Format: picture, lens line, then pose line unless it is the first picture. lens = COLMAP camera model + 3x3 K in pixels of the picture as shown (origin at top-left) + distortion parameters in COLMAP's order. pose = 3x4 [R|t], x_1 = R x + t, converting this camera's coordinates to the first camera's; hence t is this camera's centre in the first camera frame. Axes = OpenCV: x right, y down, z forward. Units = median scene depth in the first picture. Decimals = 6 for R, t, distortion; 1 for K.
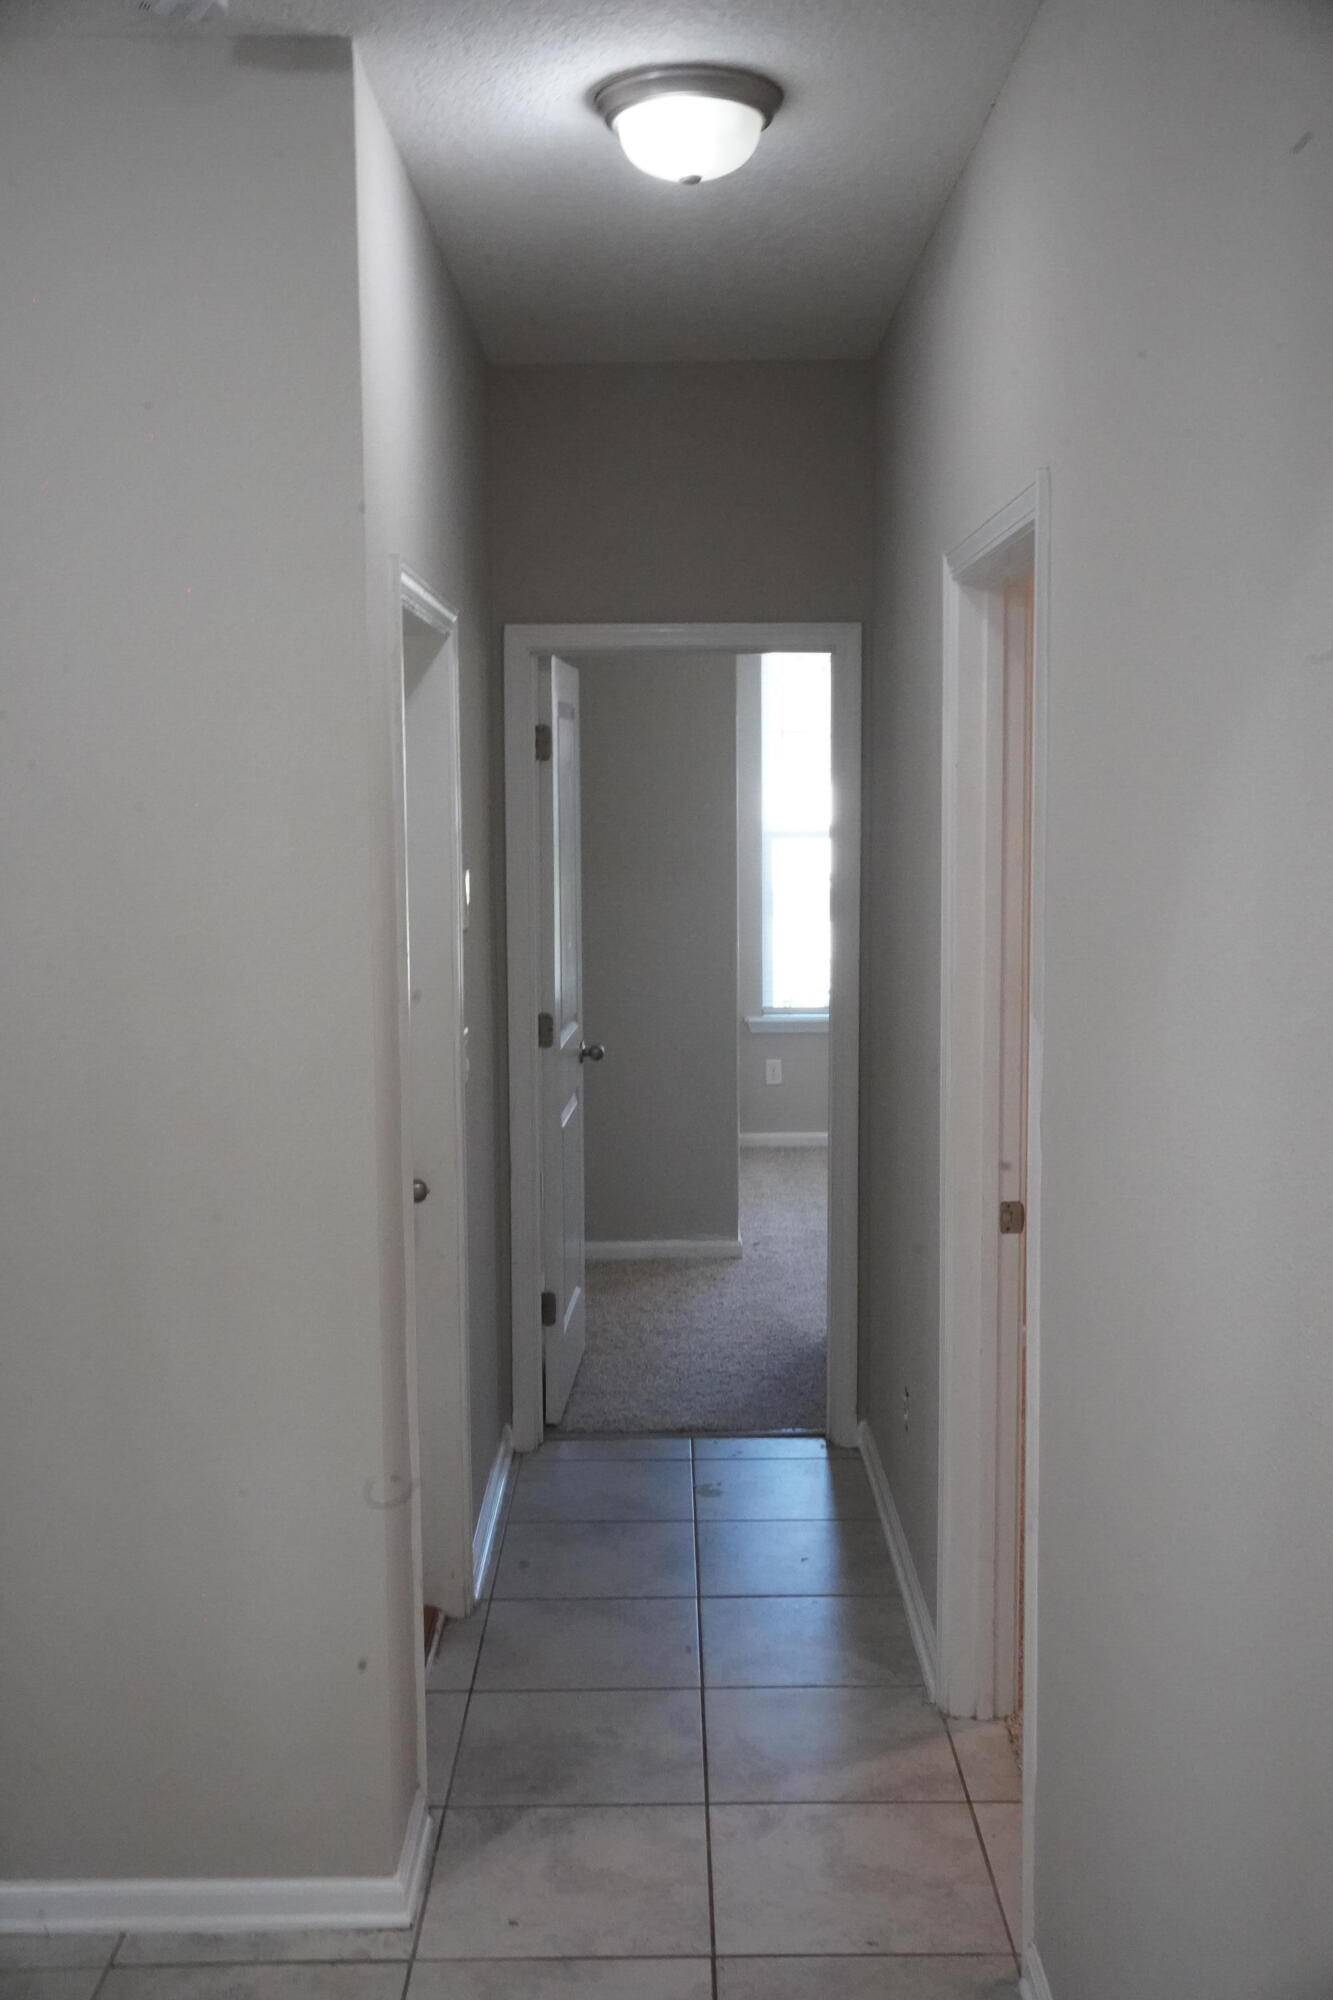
lens RADIAL K [[1999.6, 0, 666.5], [0, 1999.6, 1000.0], [0, 0, 1]] dist [-0.031339, 0.143343]
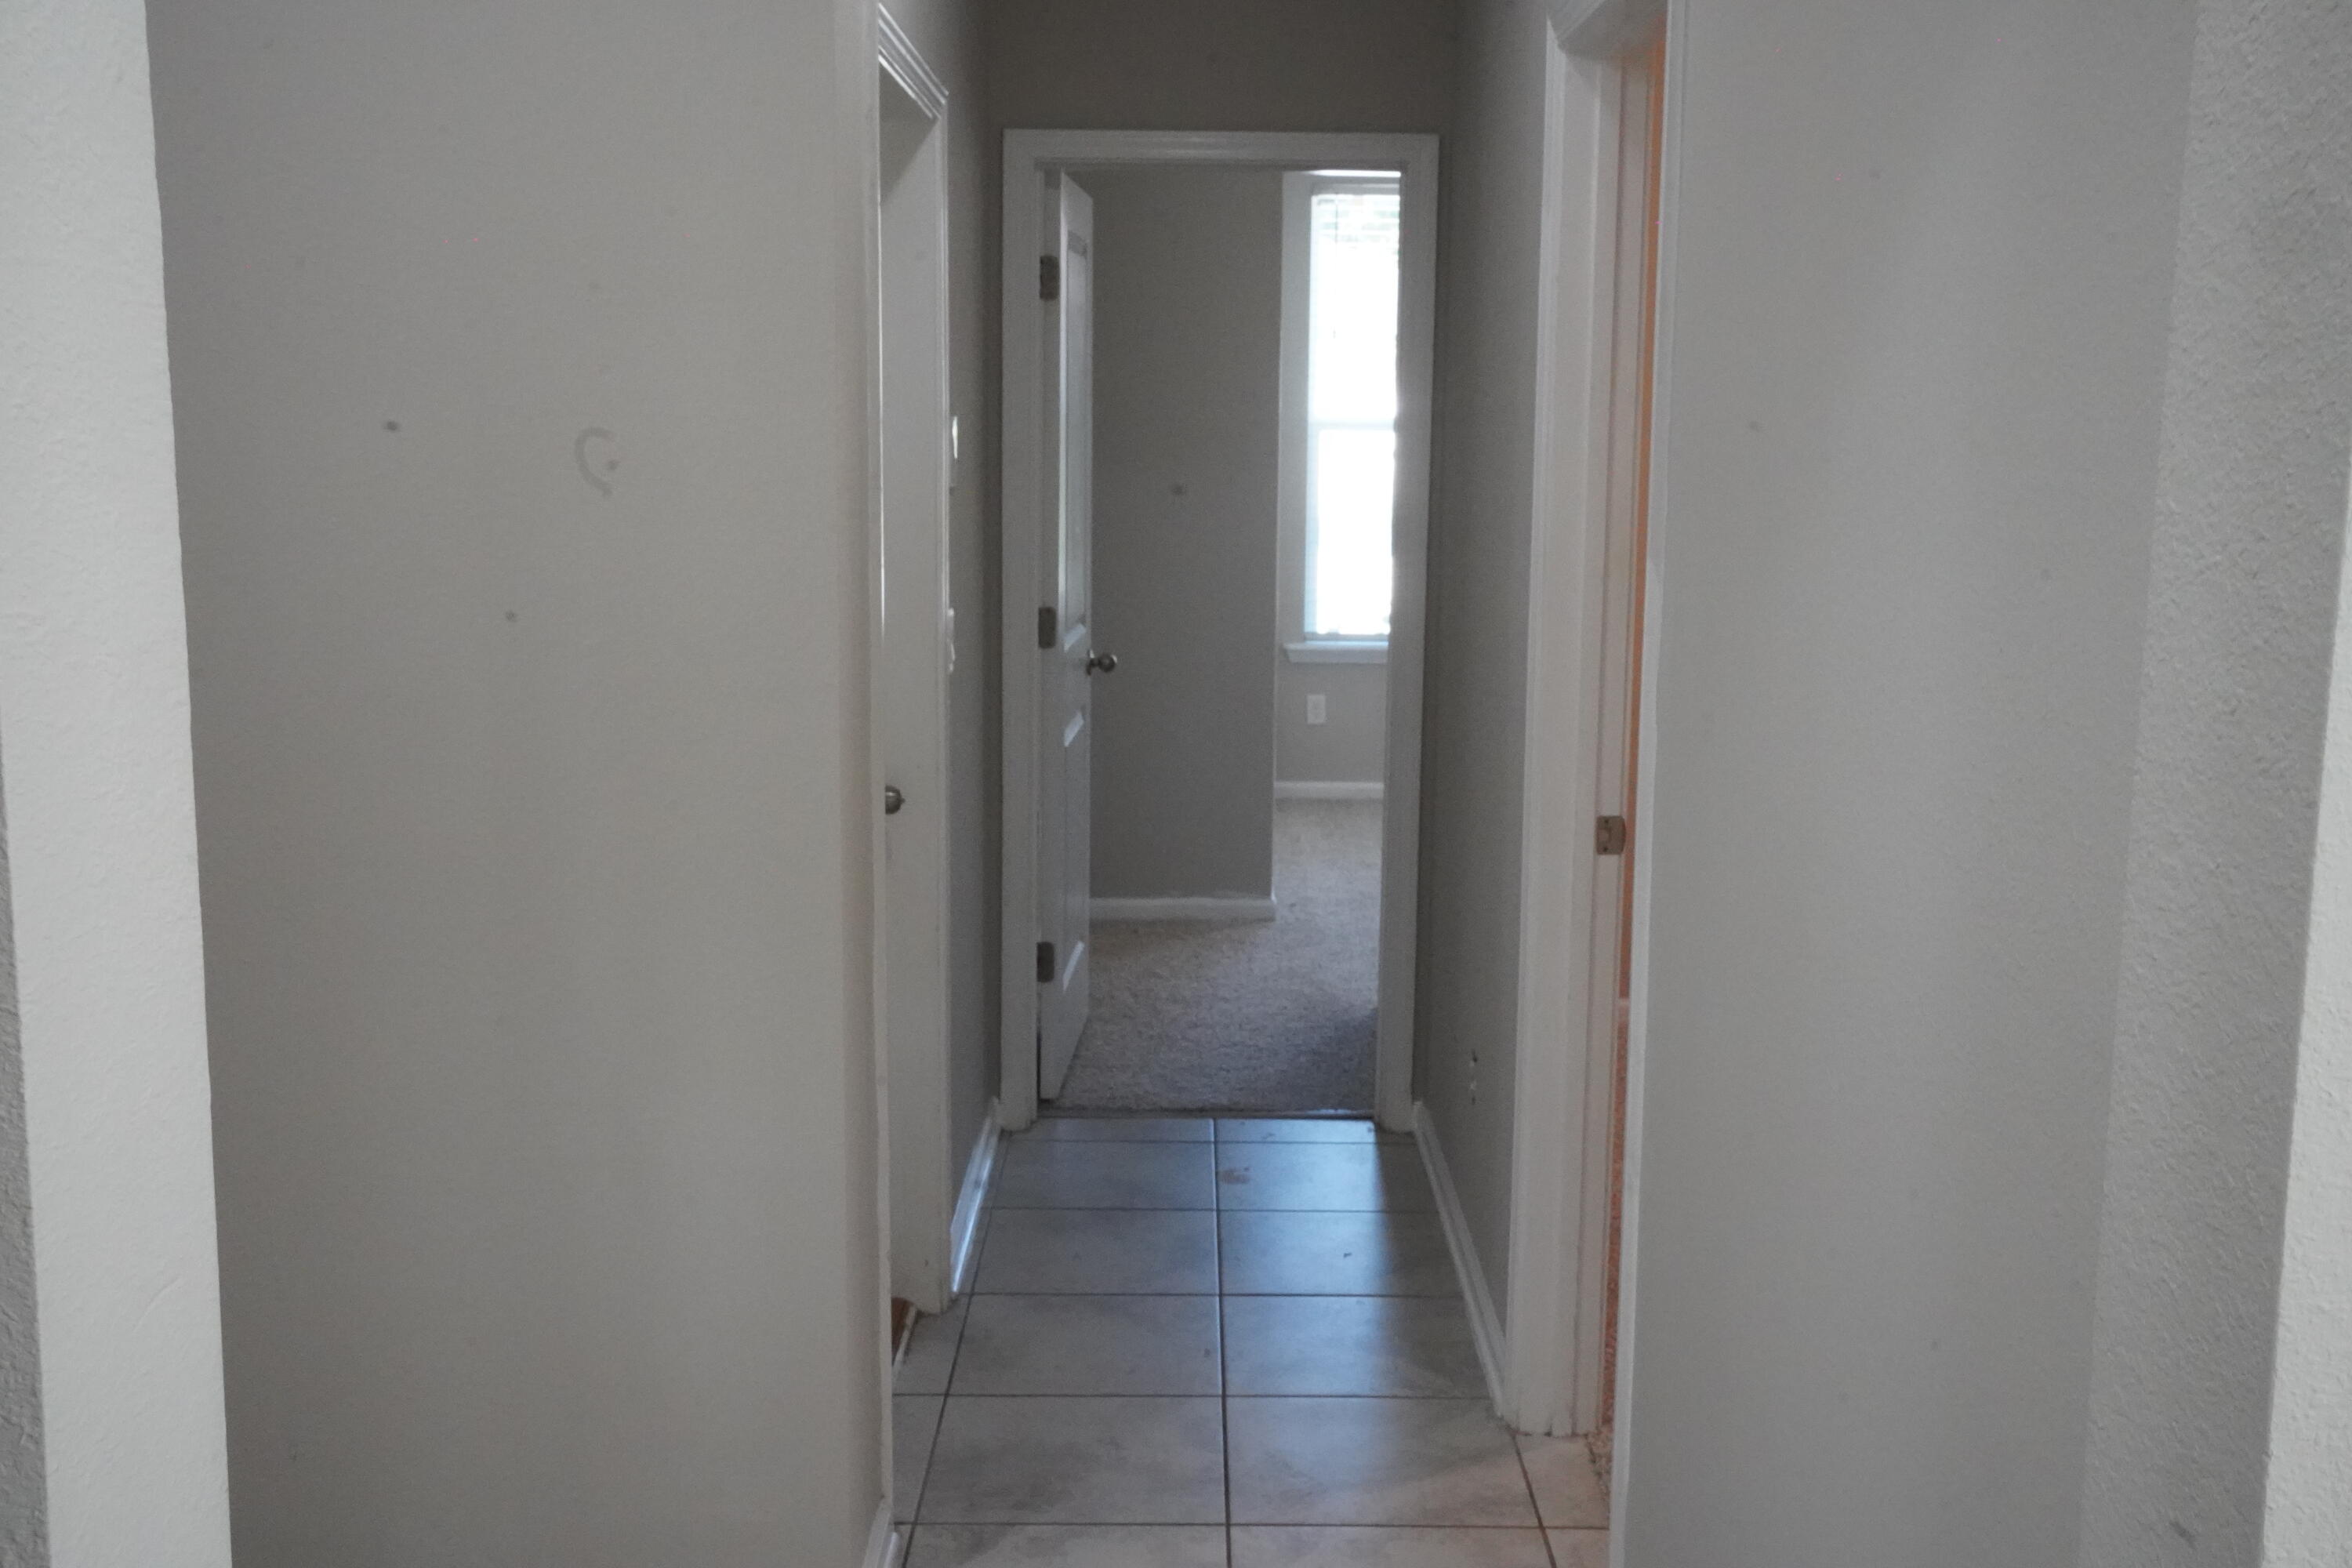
lens RADIAL K [[2351.6, 0, 1175.1], [0, 2351.6, 769.9], [0, 0, 1]] dist [-0.031339, 0.143343]
pose [[0.999836, 0.017552, -0.004362, -0.002151], [-0.017314, 0.998619, 0.049598, 0.028143], [0.005227, -0.049514, 0.998760, 0.025227]]
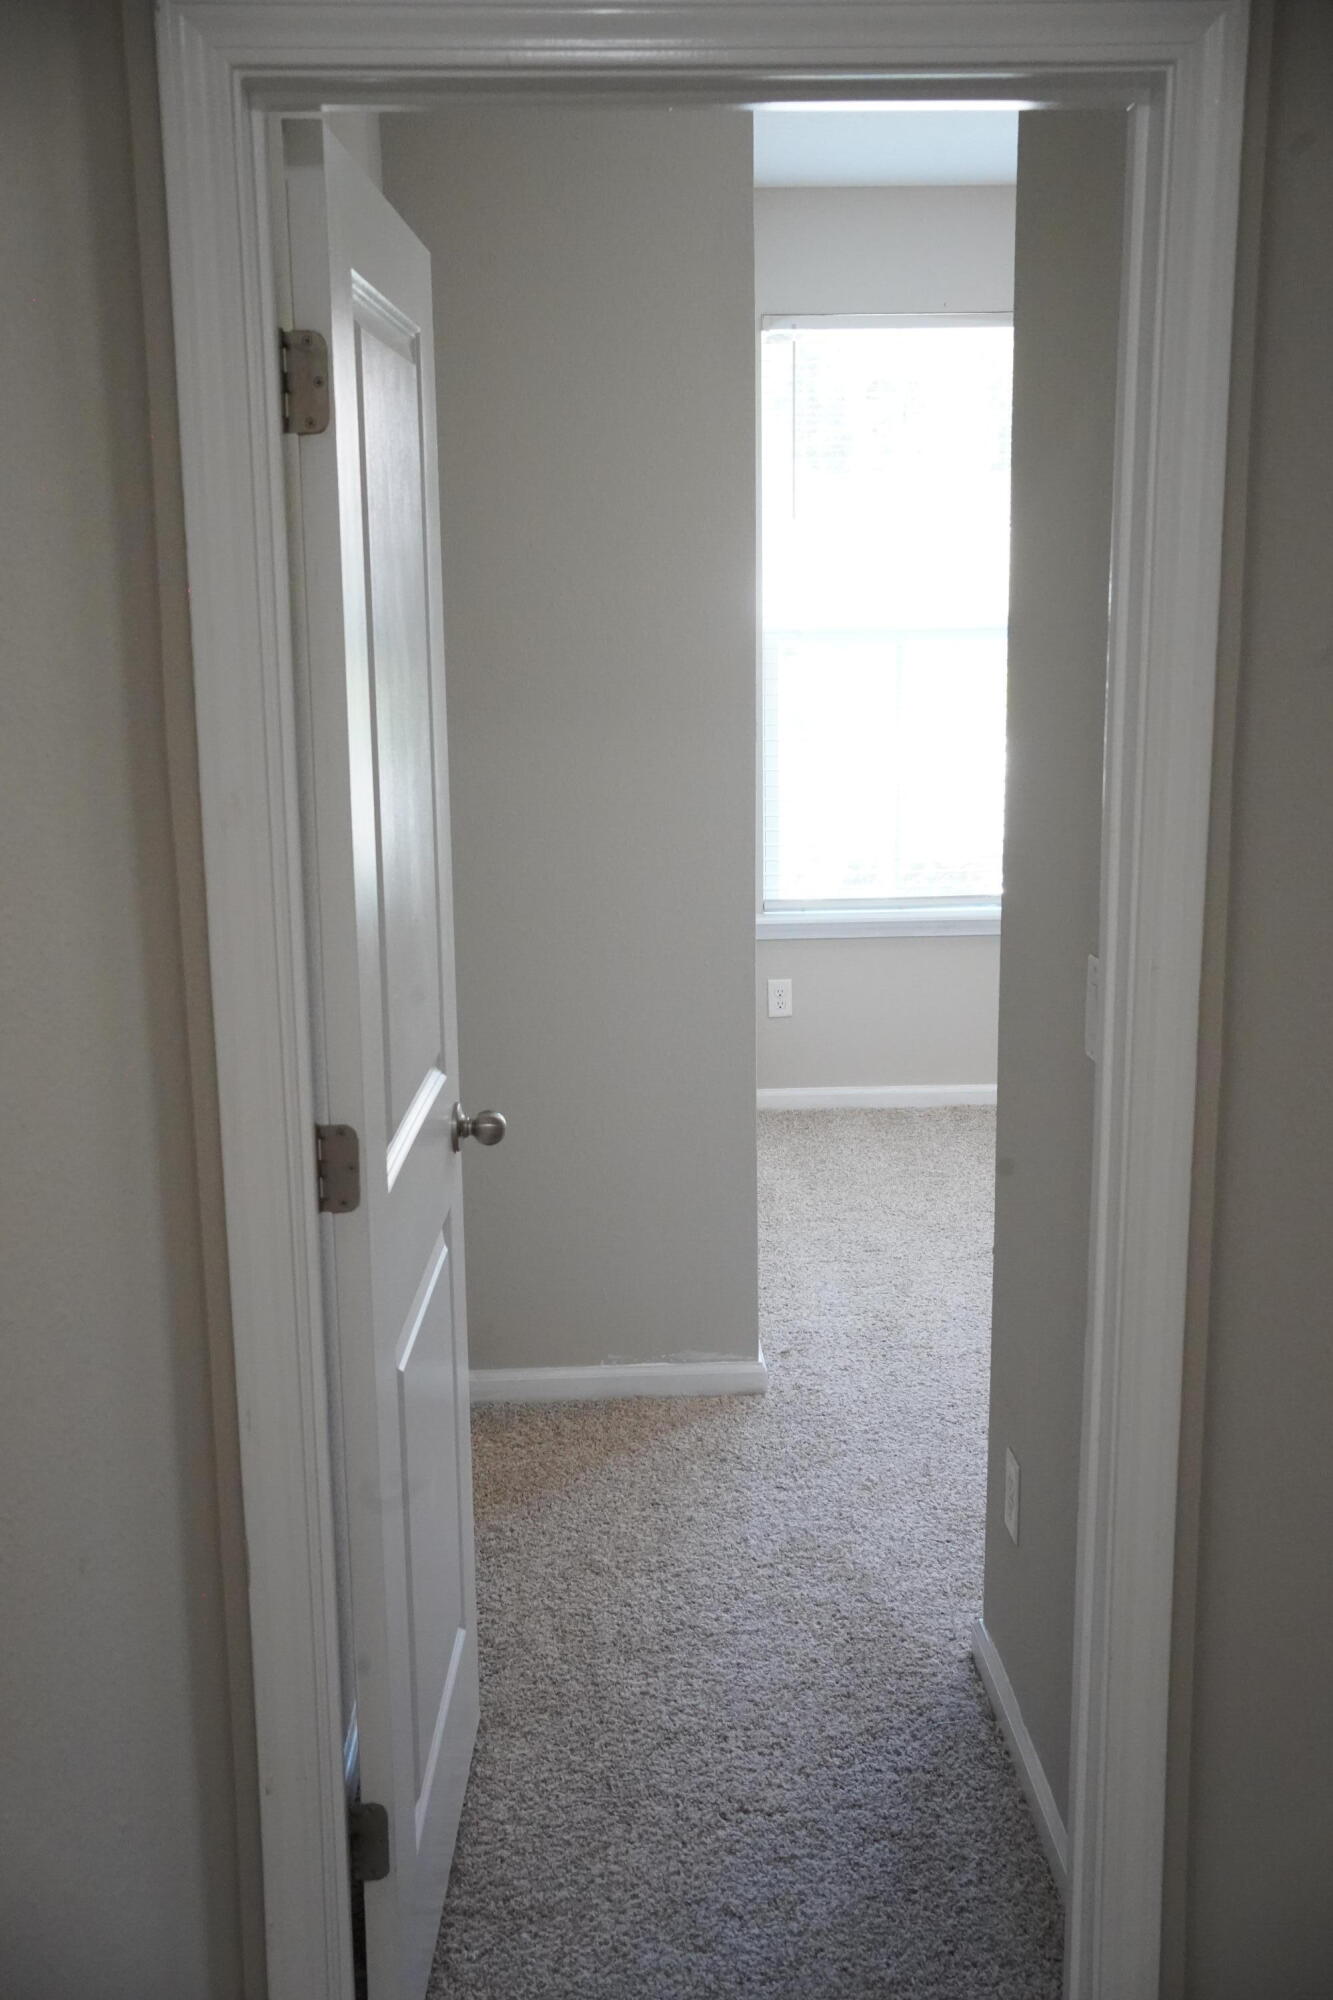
lens RADIAL K [[1999.6, 0, 666.5], [0, 1999.6, 1000.0], [0, 0, 1]] dist [-0.031339, 0.143343]
pose [[0.999337, -0.013425, 0.033832, -0.012594], [0.009965, 0.994894, 0.100434, -0.061562], [-0.035008, -0.100030, 0.994368, 0.710595]]
